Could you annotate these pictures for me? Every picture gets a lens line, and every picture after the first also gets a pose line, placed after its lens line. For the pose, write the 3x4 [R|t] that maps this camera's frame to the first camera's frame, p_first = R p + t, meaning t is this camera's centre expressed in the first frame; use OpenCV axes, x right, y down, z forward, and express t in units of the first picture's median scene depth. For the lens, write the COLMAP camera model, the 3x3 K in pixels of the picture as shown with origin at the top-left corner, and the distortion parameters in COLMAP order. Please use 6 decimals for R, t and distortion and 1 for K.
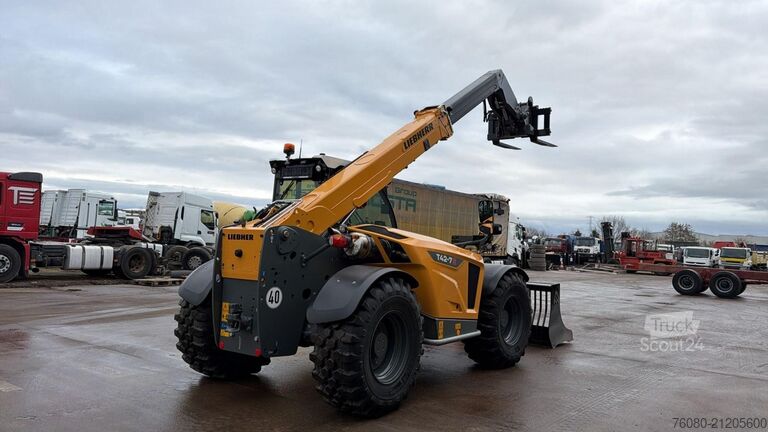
lens RADIAL K [[579.2, 0, 385.8], [0, 579.2, 217.9], [0, 0, 1]] dist [0.056294, -0.028528]
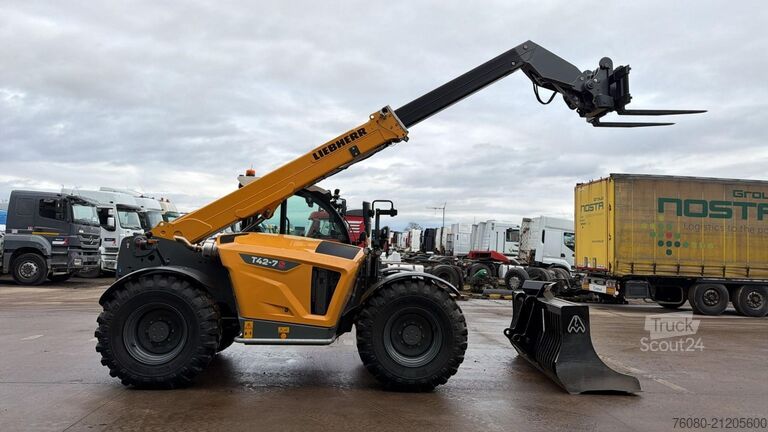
lens RADIAL K [[579.2, 0, 381.8], [0, 579.2, 209.3], [0, 0, 1]] dist [0.056294, -0.028528]
pose [[0.636221, -0.078863, -0.767466, 0.305705], [0.028782, 0.996496, -0.078537, 0.018889], [0.770970, 0.027878, 0.636261, 0.144966]]
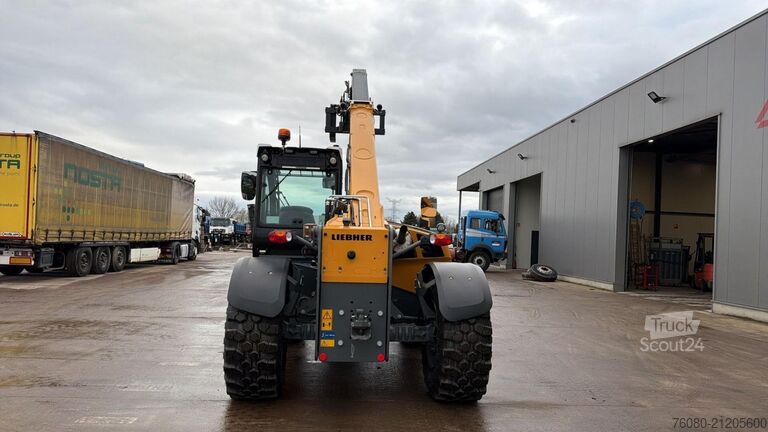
lens RADIAL K [[579.2, 0, 385.2], [0, 579.2, 221.1], [0, 0, 1]] dist [0.056294, -0.028528]
pose [[0.771882, -0.001396, 0.635764, -0.202614], [-0.025603, 0.999118, 0.033278, -0.006414], [-0.635250, -0.041965, 0.771166, 0.065975]]
